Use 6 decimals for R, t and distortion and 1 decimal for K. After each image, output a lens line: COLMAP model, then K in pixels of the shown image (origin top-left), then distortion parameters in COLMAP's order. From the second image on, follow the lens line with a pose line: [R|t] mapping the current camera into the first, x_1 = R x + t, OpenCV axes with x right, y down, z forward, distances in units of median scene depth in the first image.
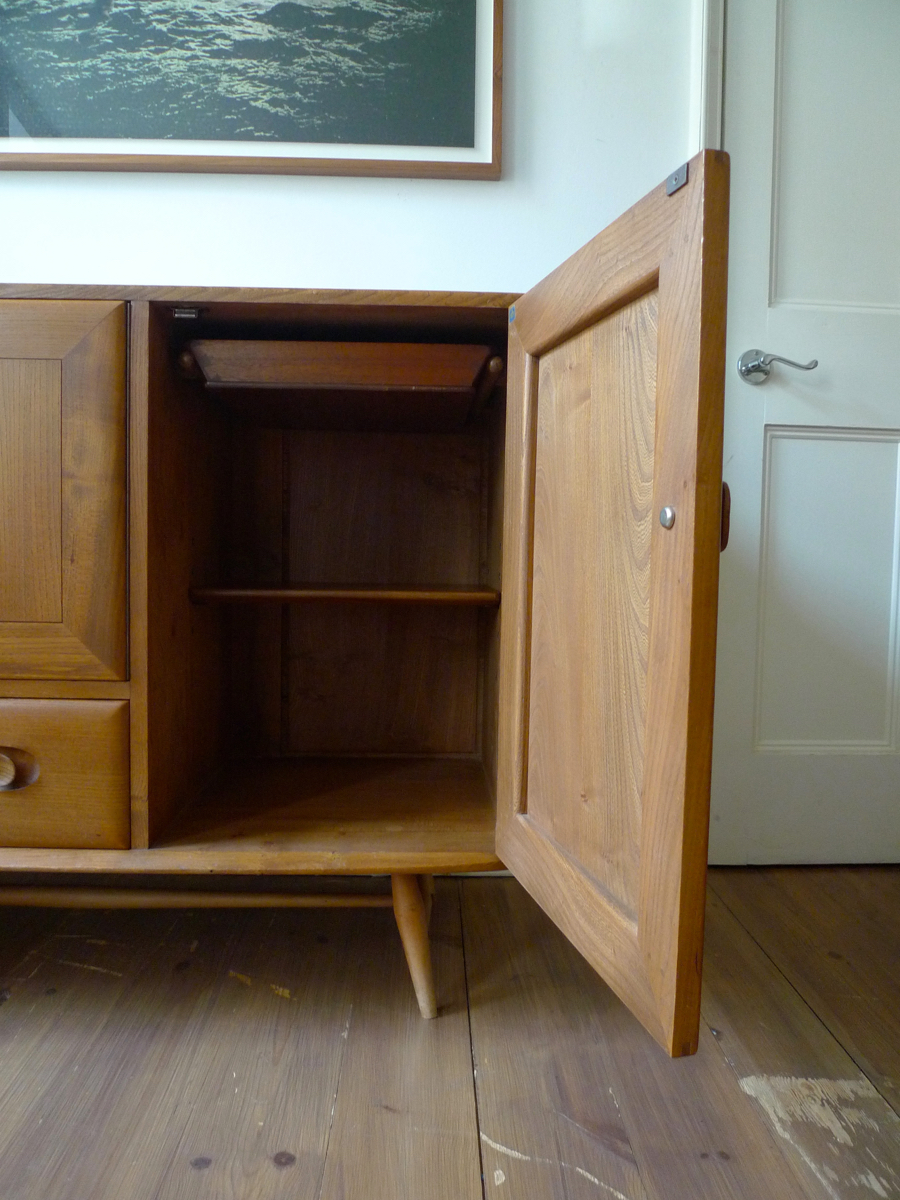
lens RADIAL K [[856.7, 0, 447.8], [0, 856.7, 595.4], [0, 0, 1]] dist [-0.032808, -0.003697]
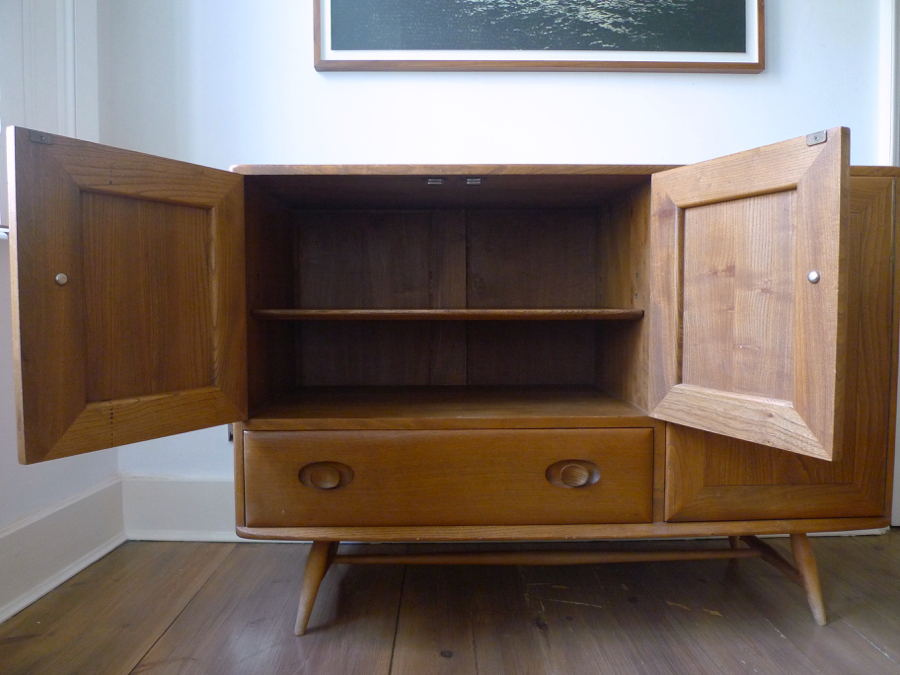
lens RADIAL K [[642.5, 0, 452.2], [0, 642.5, 334.0], [0, 0, 1]] dist [-0.032808, -0.003697]
pose [[0.999693, -0.023423, -0.008057, -0.680742], [0.023374, 0.999708, -0.006116, -0.047692], [0.008198, 0.005926, 0.999949, -0.171660]]
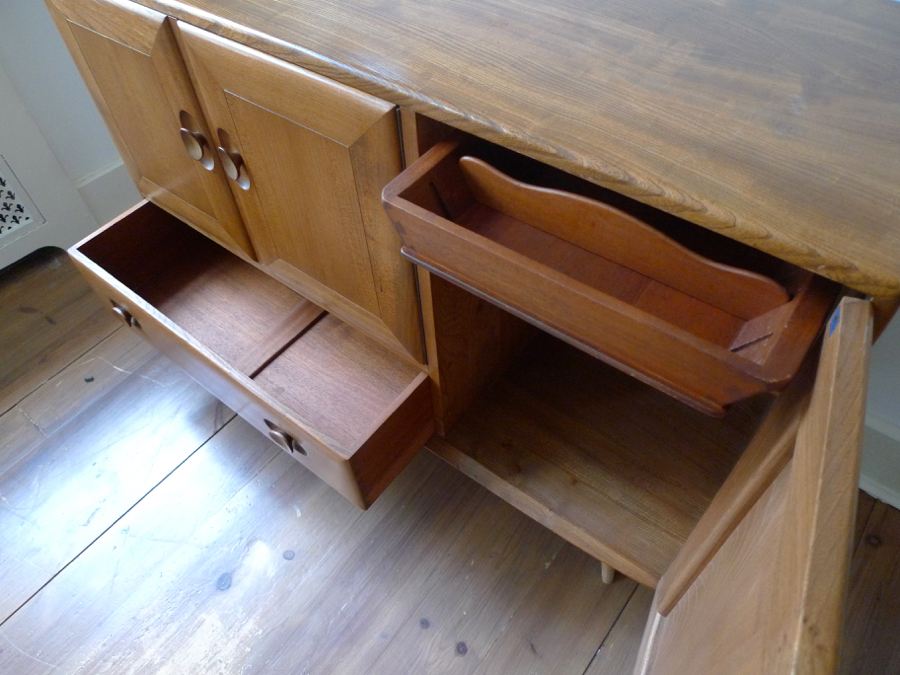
lens RADIAL K [[642.5, 0, 449.1], [0, 642.5, 337.6], [0, 0, 1]] dist [-0.032808, -0.003697]
pose [[0.770969, 0.461551, -0.438836, 0.059911], [0.016358, 0.674470, 0.738121, -0.608198], [0.636662, -0.576247, 0.512446, 0.504084]]
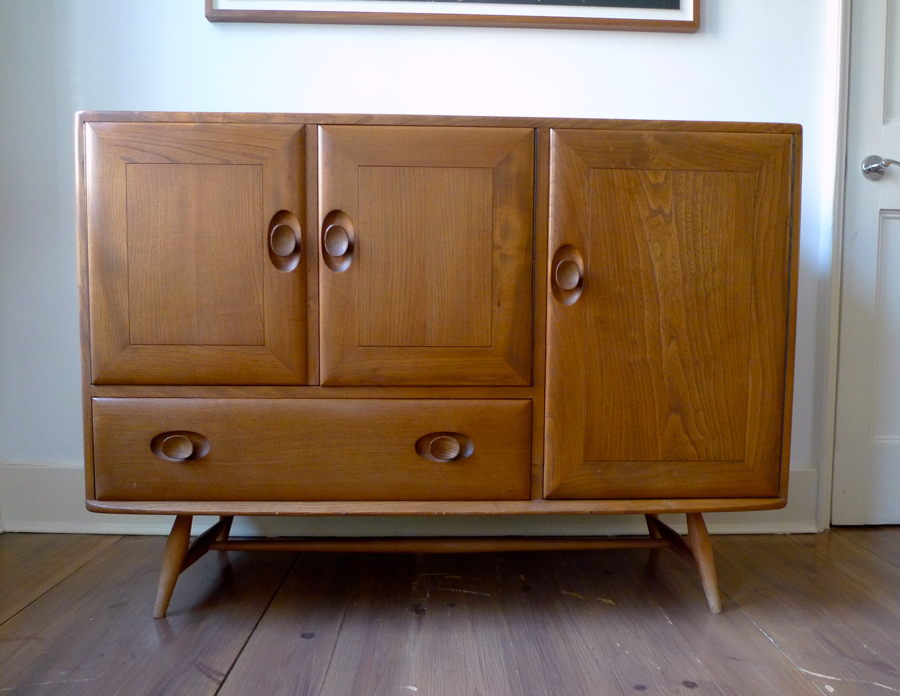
lens RADIAL K [[716.5, 0, 470.6], [0, 716.5, 368.1], [0, 0, 1]] dist [-0.029526, -0.006933]
pose [[0.999788, -0.012972, 0.015990, -0.464847], [0.012618, 0.999678, 0.021999, 0.037448], [-0.016271, -0.021792, 0.999630, -0.224126]]
